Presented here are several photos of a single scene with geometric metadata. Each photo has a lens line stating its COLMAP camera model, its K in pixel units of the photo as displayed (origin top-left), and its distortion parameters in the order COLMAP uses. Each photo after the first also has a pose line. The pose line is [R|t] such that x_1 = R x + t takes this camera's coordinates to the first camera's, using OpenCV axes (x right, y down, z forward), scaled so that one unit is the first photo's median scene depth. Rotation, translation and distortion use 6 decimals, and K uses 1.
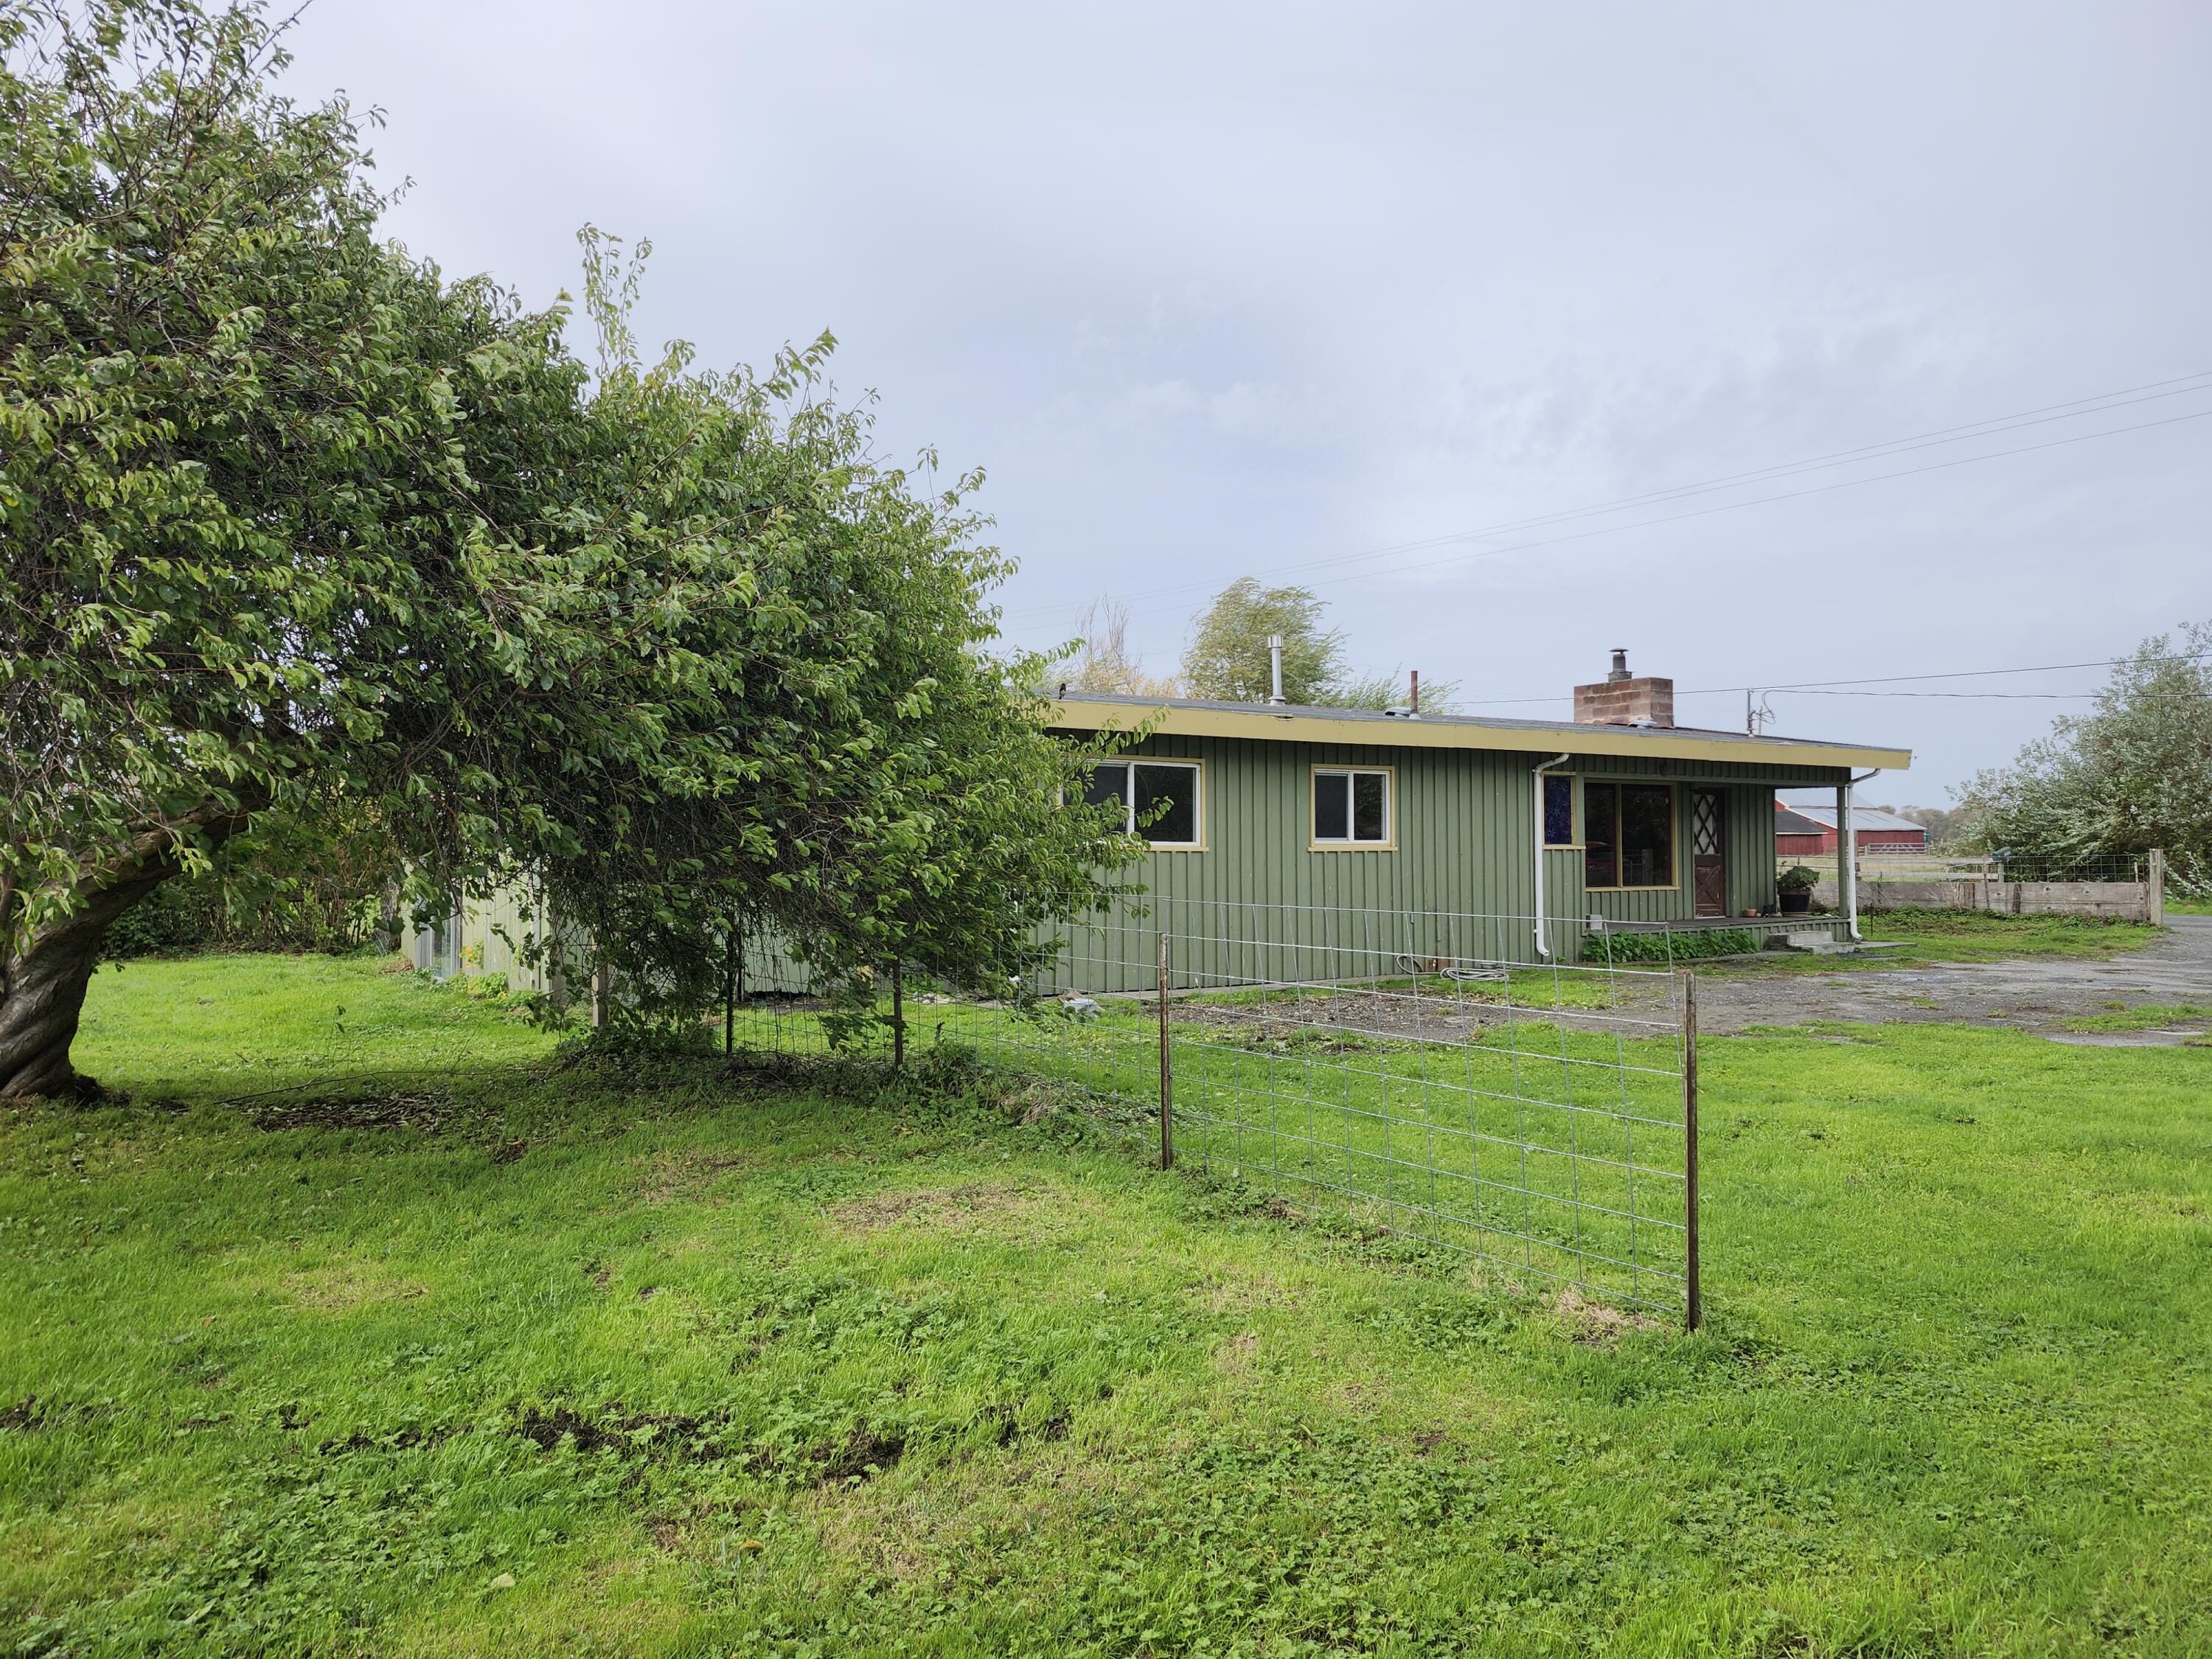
lens RADIAL K [[1533.6, 0, 1046.6], [0, 1533.6, 835.3], [0, 0, 1]] dist [0.083948, -0.070284]
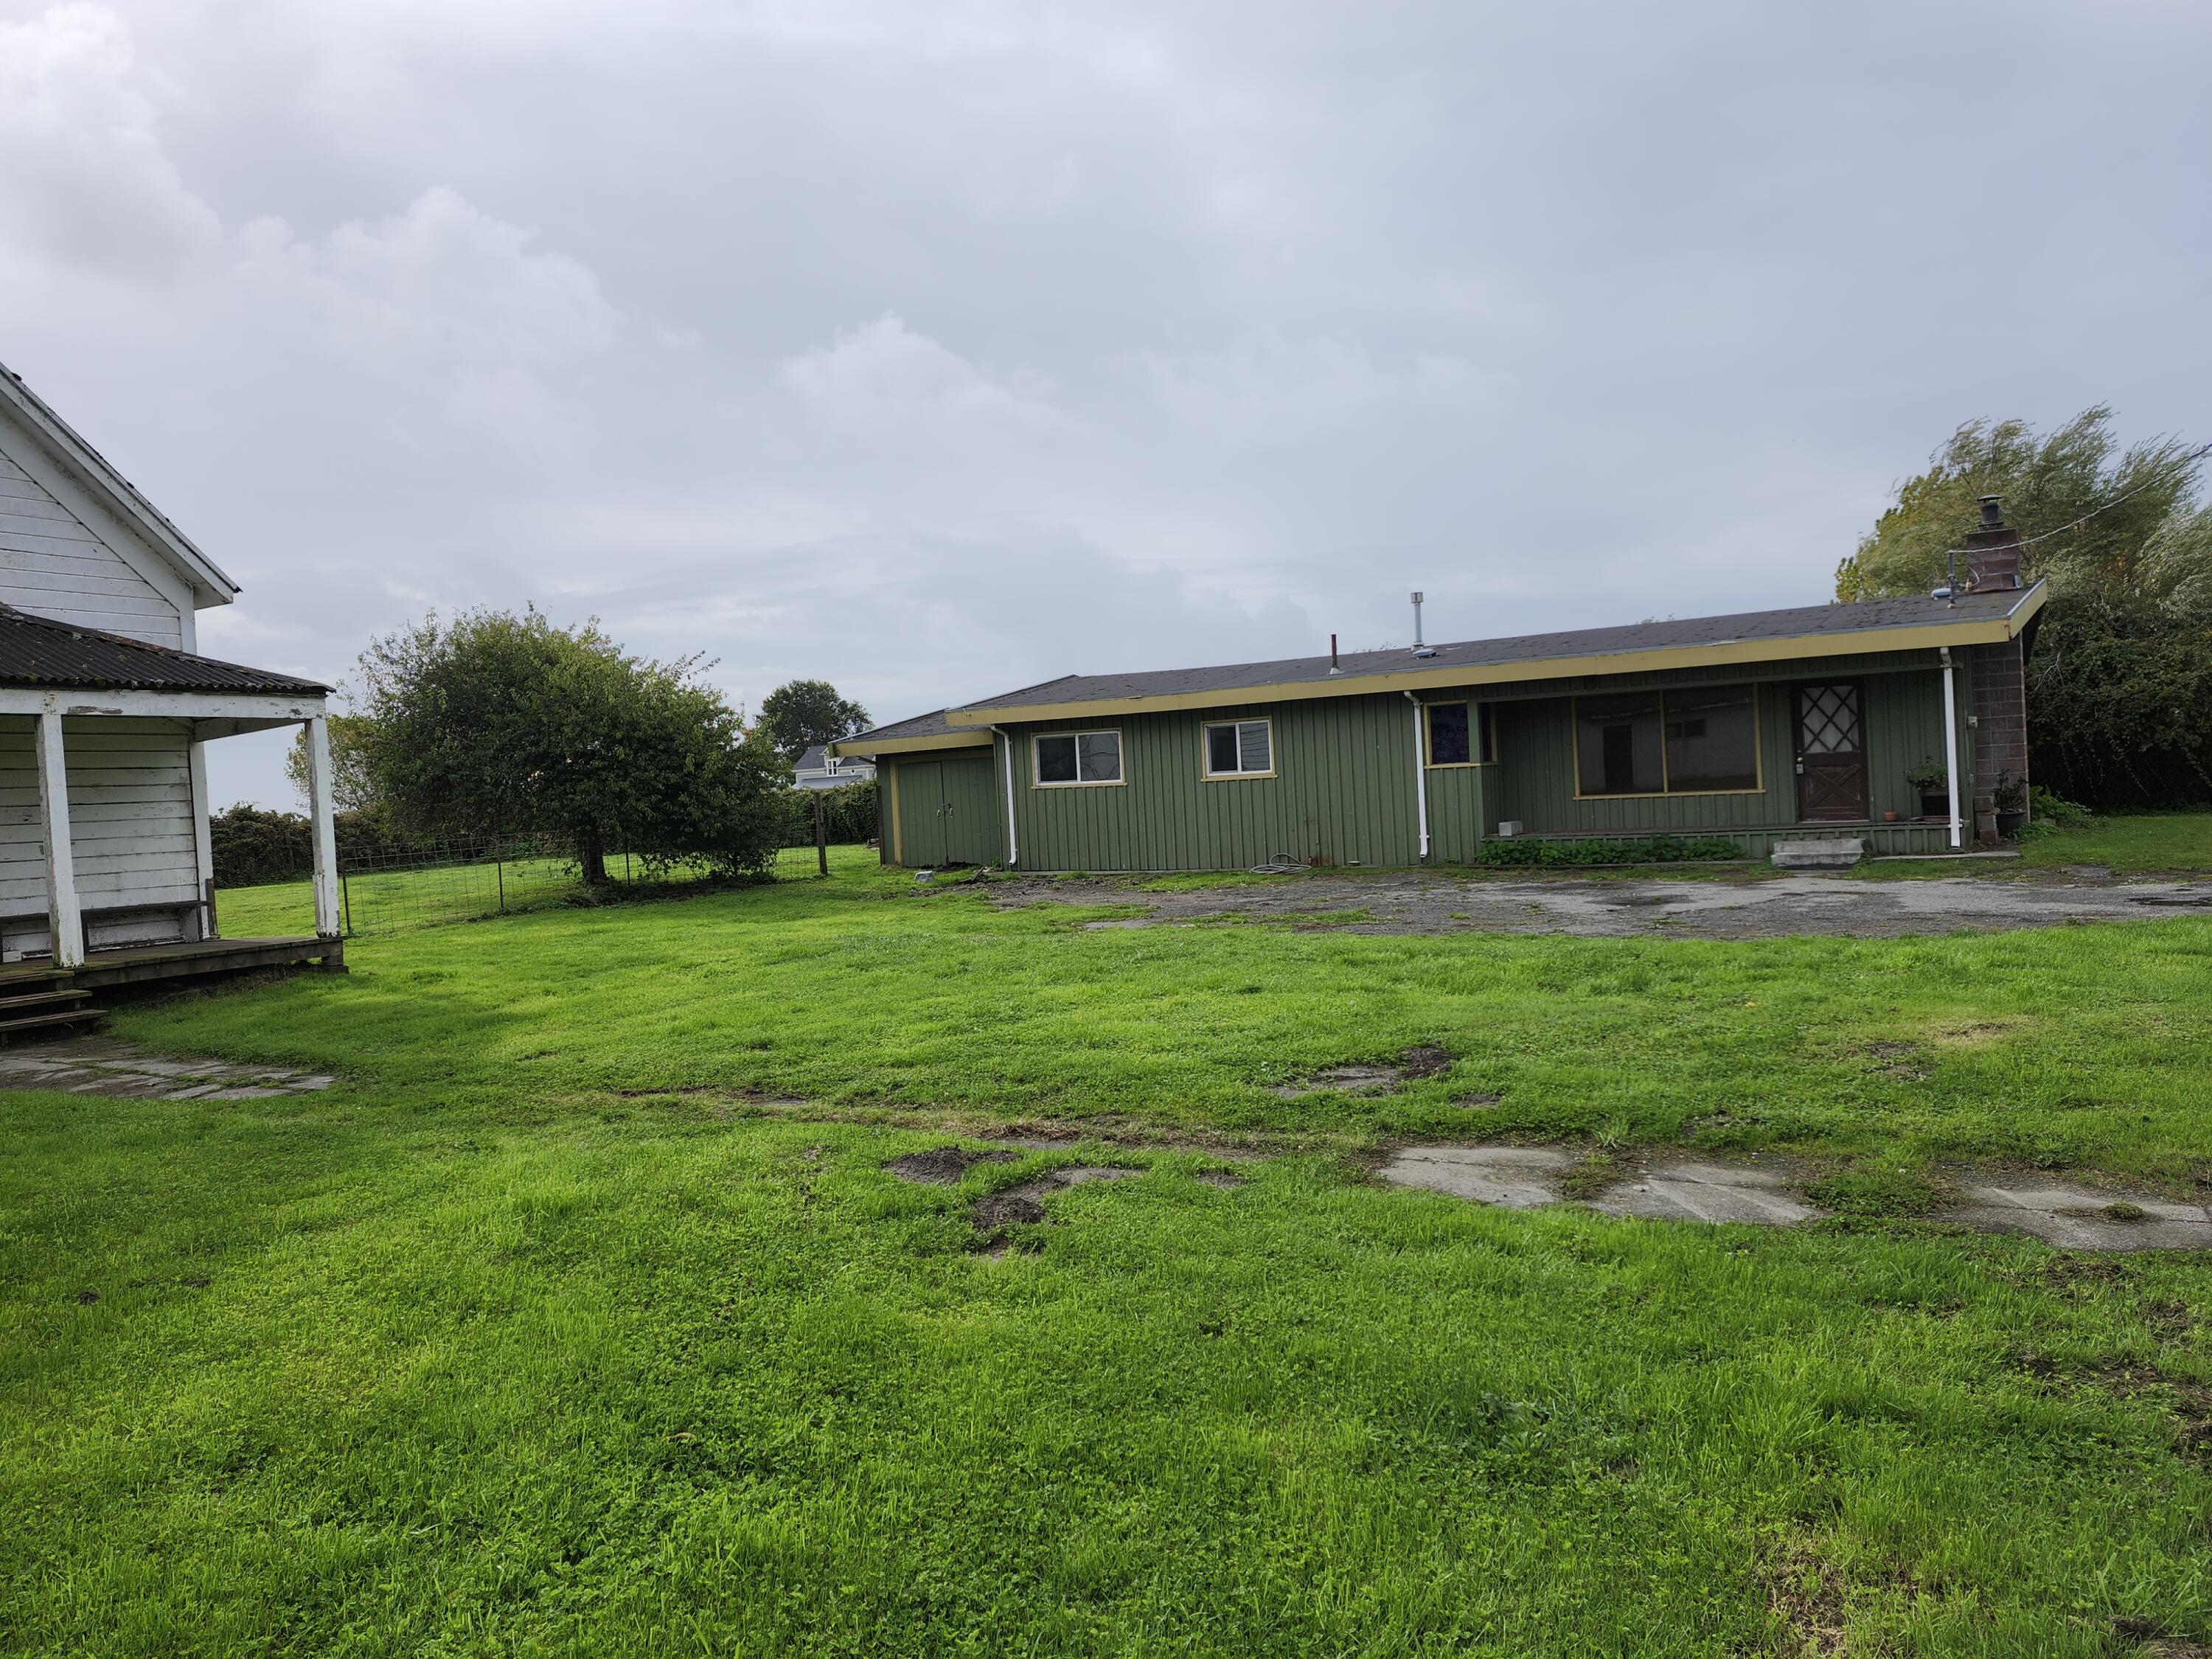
lens RADIAL K [[1549.3, 0, 1038.0], [0, 1549.3, 827.7], [0, 0, 1]] dist [0.138193, -0.142922]
pose [[0.382061, 0.009512, -0.924088, 1.118570], [0.063787, 0.997291, 0.036638, -0.007540], [0.921933, -0.072943, 0.380419, 0.215463]]
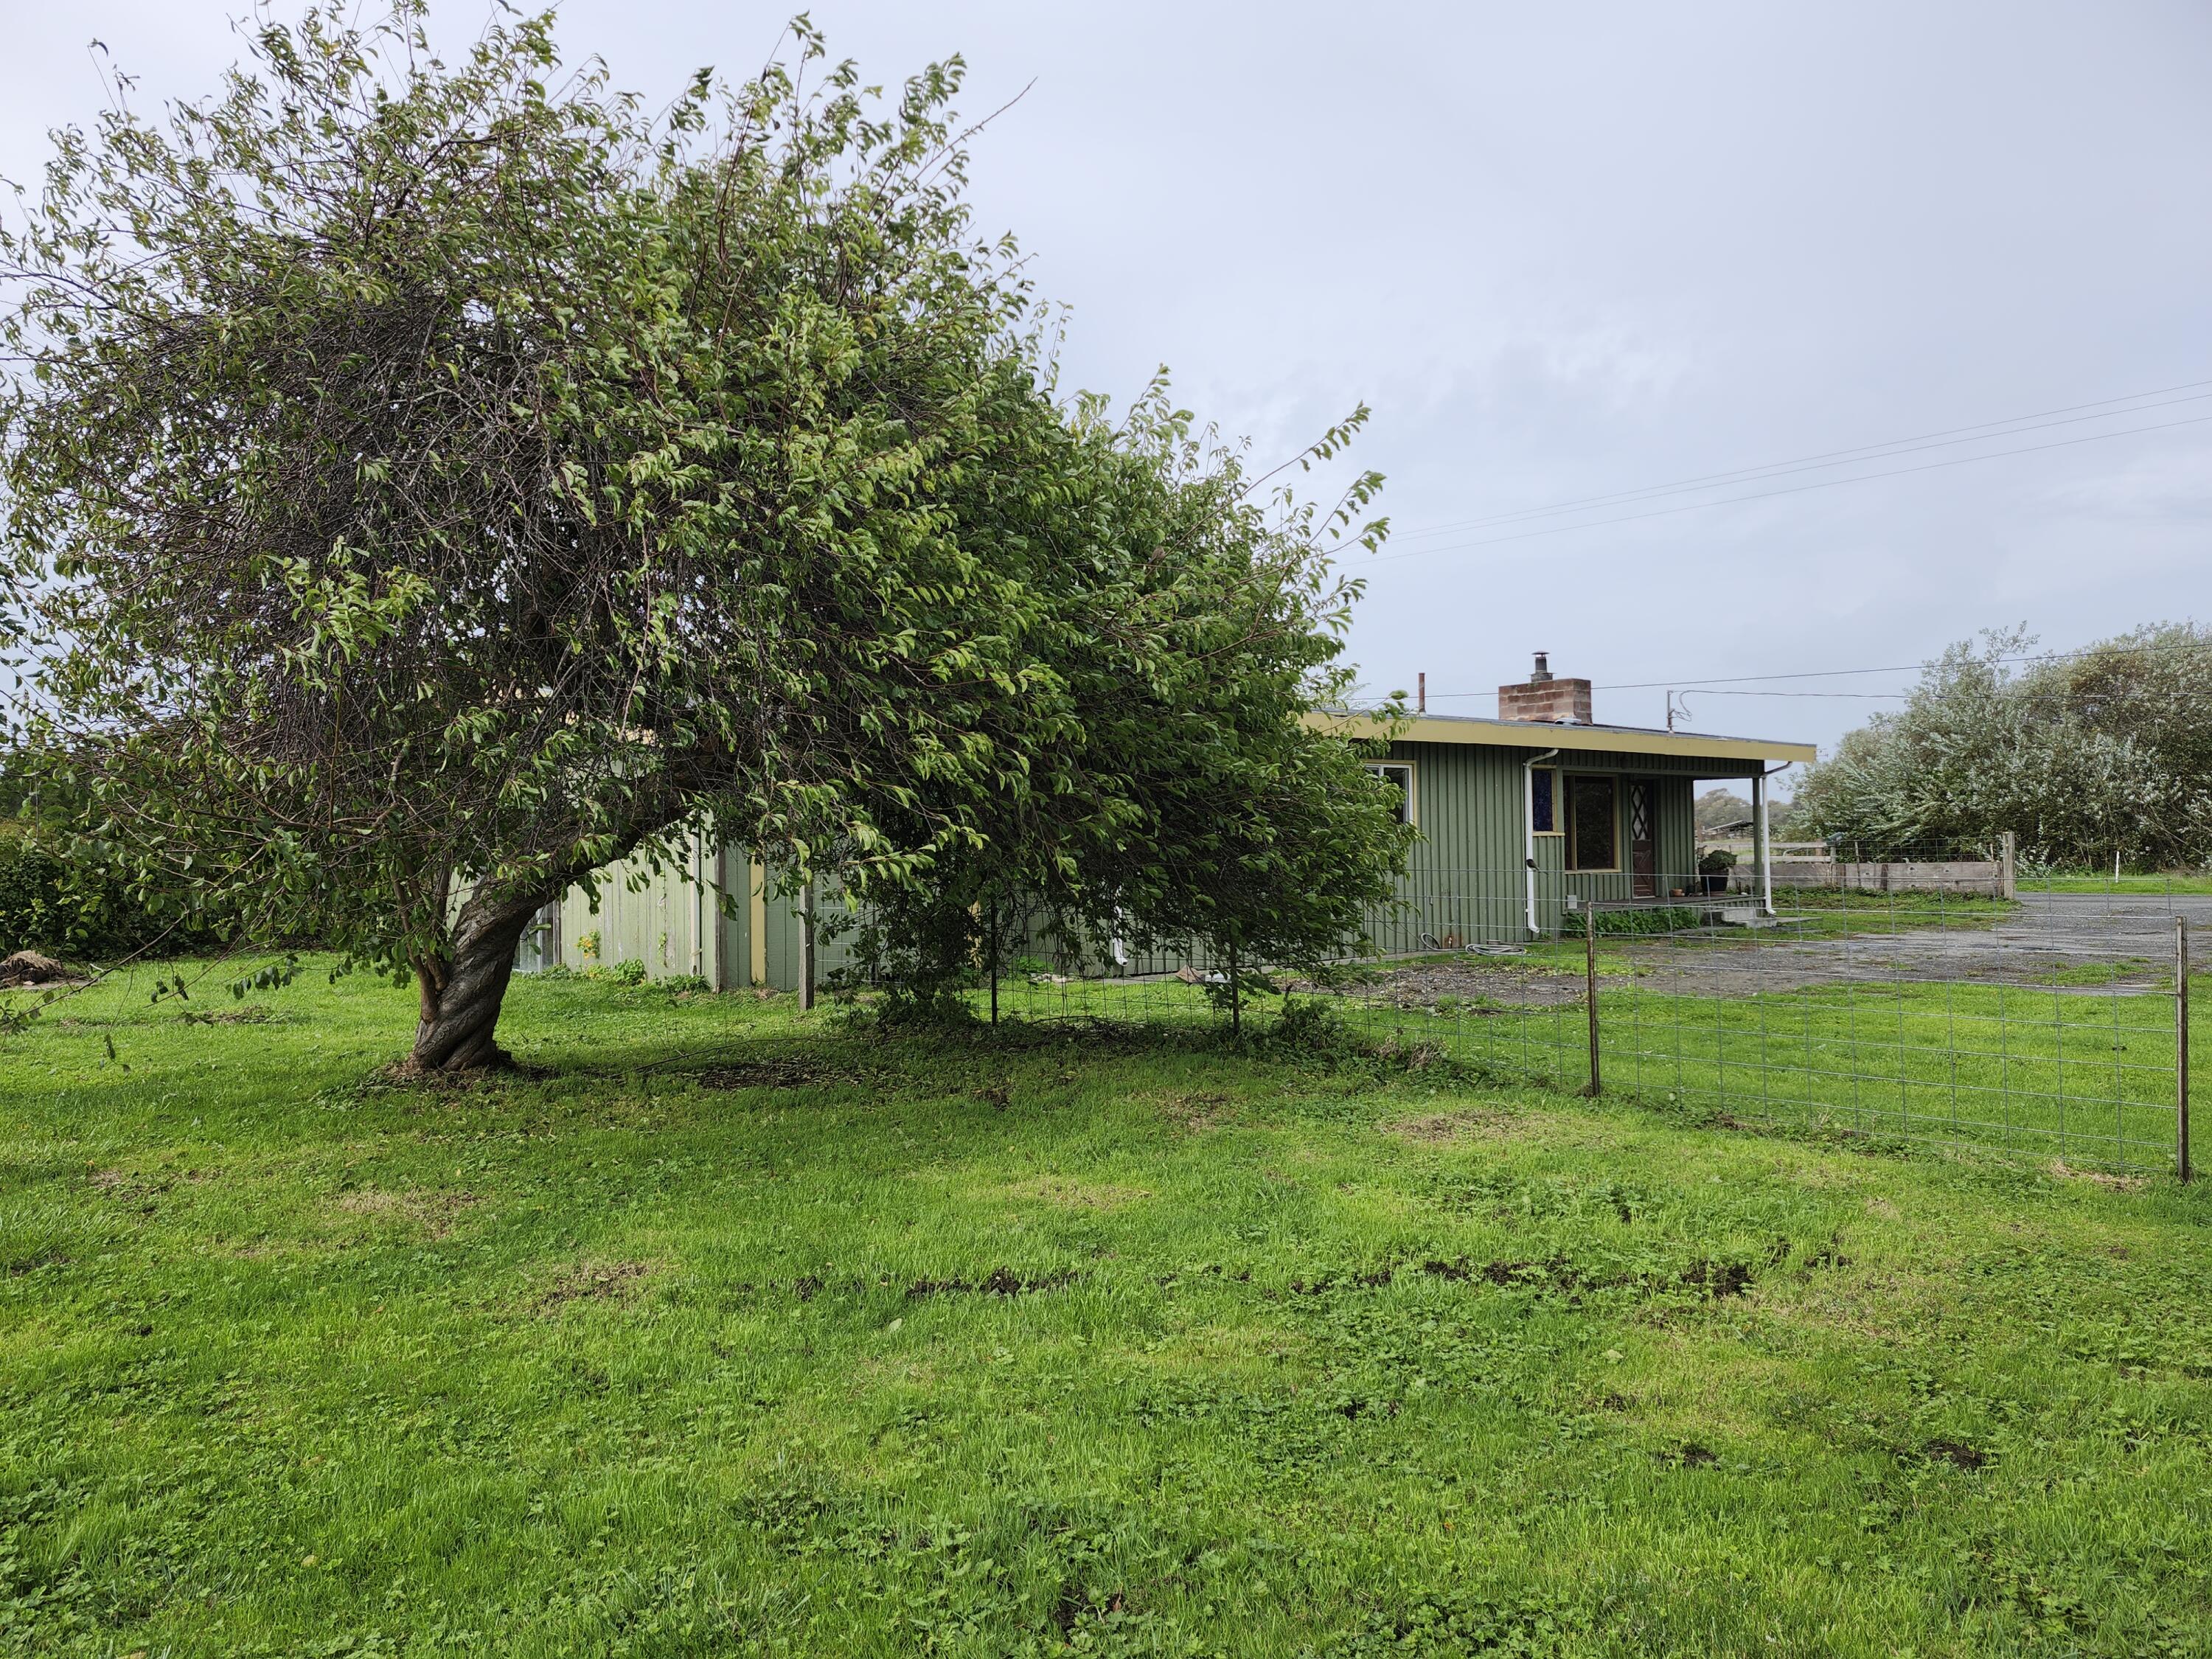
lens RADIAL K [[1549.3, 0, 1038.0], [0, 1549.3, 827.7], [0, 0, 1]] dist [0.138193, -0.142922]
pose [[0.990693, -0.007847, 0.135890, -0.150326], [0.007987, 0.999968, -0.000482, 0.000665], [-0.135882, 0.001563, 0.990724, -0.048019]]
